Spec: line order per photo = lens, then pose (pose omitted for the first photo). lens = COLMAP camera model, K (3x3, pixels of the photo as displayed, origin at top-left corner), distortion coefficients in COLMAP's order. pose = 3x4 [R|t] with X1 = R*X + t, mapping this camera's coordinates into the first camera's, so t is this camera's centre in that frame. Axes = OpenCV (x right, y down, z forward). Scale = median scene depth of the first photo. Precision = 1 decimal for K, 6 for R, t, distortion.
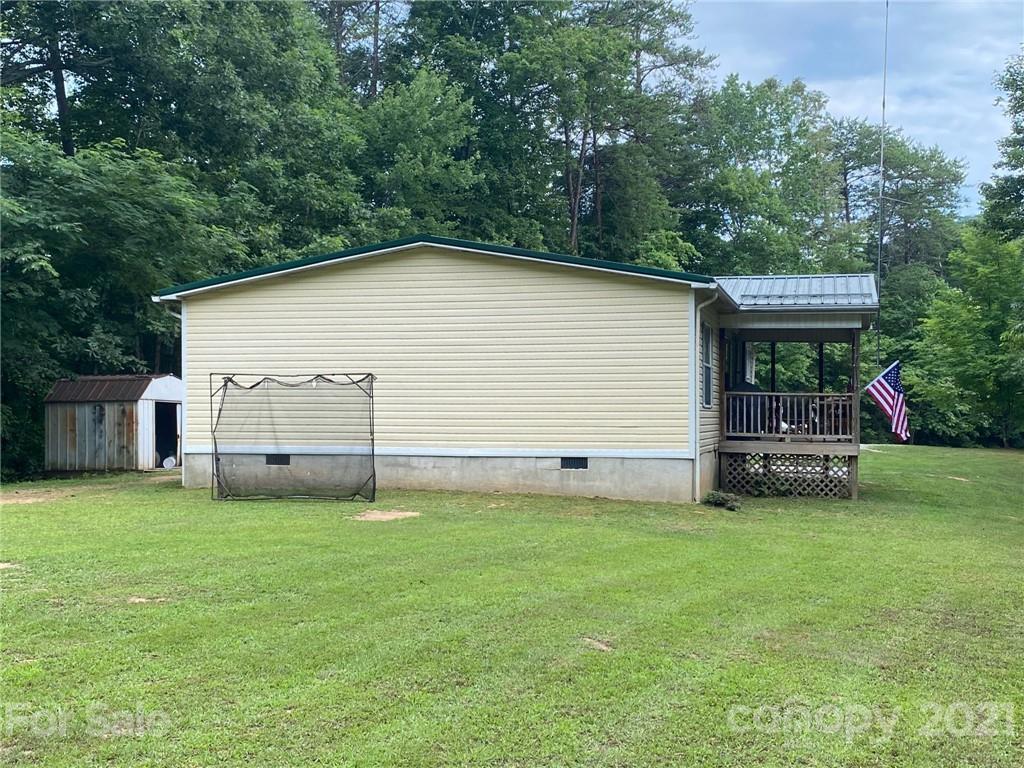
lens RADIAL K [[1252.8, 0, 509.8], [0, 1252.8, 381.2], [0, 0, 1]] dist [0.096549, 0.000000]
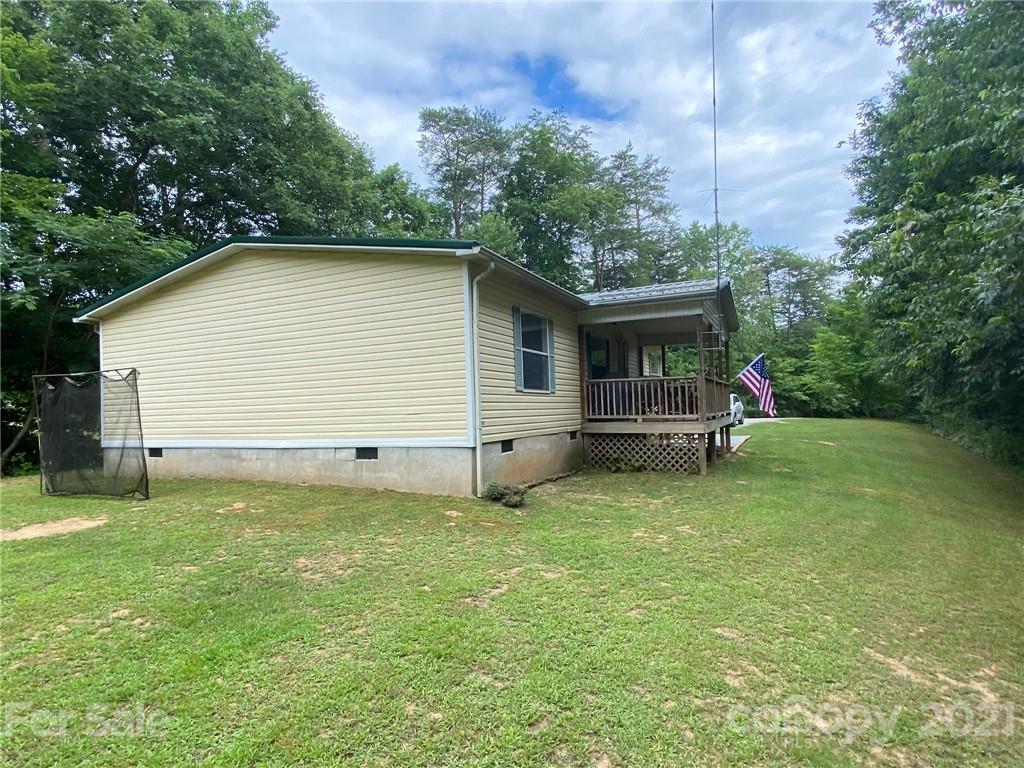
lens RADIAL K [[548.1, 0, 515.3], [0, 548.1, 383.7], [0, 0, 1]] dist [0.039215, -0.001985]
pose [[0.980170, -0.042962, -0.193445, 0.206217], [0.038686, 0.998917, -0.025831, 0.022470], [0.194345, 0.017835, 0.980771, 0.501947]]
